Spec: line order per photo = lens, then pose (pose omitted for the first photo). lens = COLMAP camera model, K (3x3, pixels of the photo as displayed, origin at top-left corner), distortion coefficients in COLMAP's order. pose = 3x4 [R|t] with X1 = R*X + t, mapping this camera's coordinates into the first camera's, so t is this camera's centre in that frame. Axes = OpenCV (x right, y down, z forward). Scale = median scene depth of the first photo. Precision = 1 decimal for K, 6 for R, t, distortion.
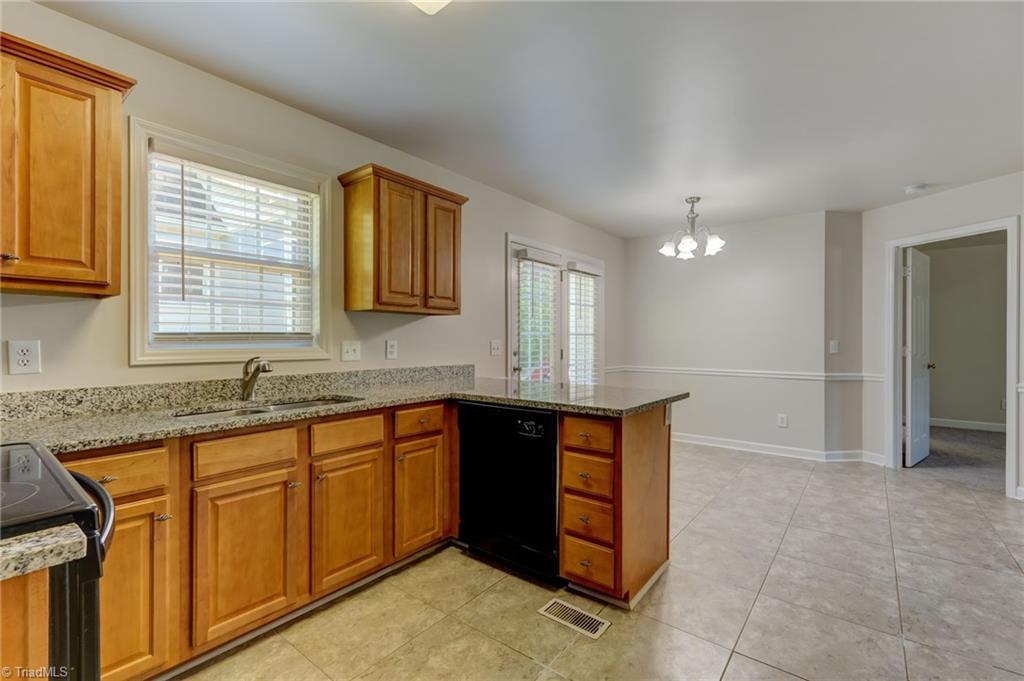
lens RADIAL K [[449.7, 0, 512.0], [0, 449.7, 340.5], [0, 0, 1]] dist [0.007239, 0.000510]
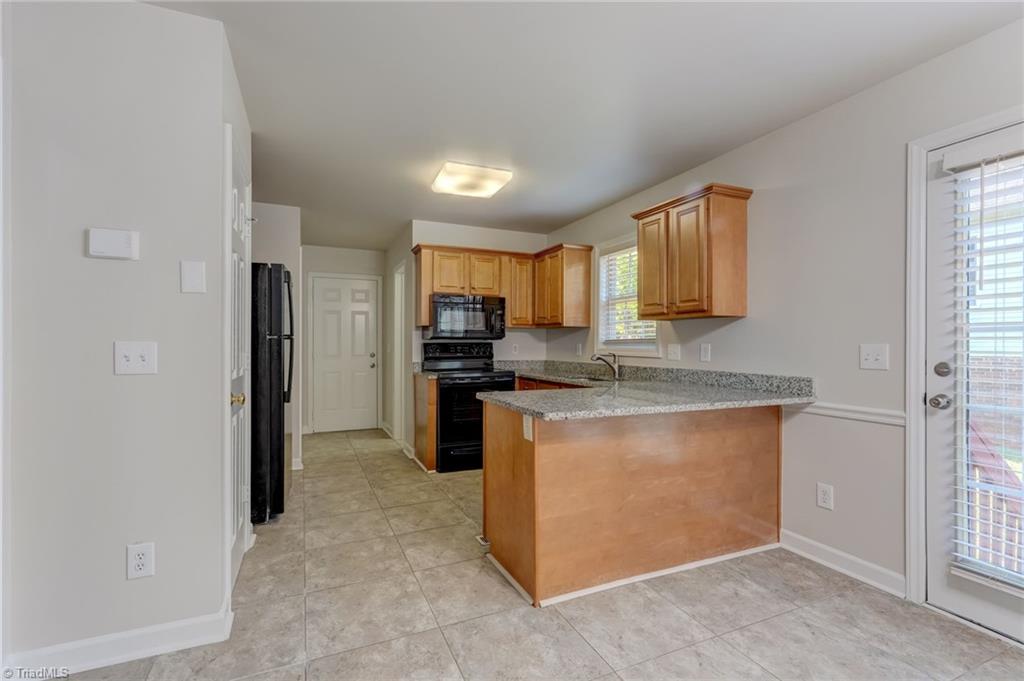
lens RADIAL K [[465.2, 0, 514.3], [0, 465.2, 343.9], [0, 0, 1]] dist [0.012739, -0.000011]
pose [[-0.456961, -0.000554, -0.889486, 0.928587], [-0.002451, 0.999997, 0.000636, -0.000002], [0.889483, 0.002470, -0.456961, 1.109745]]
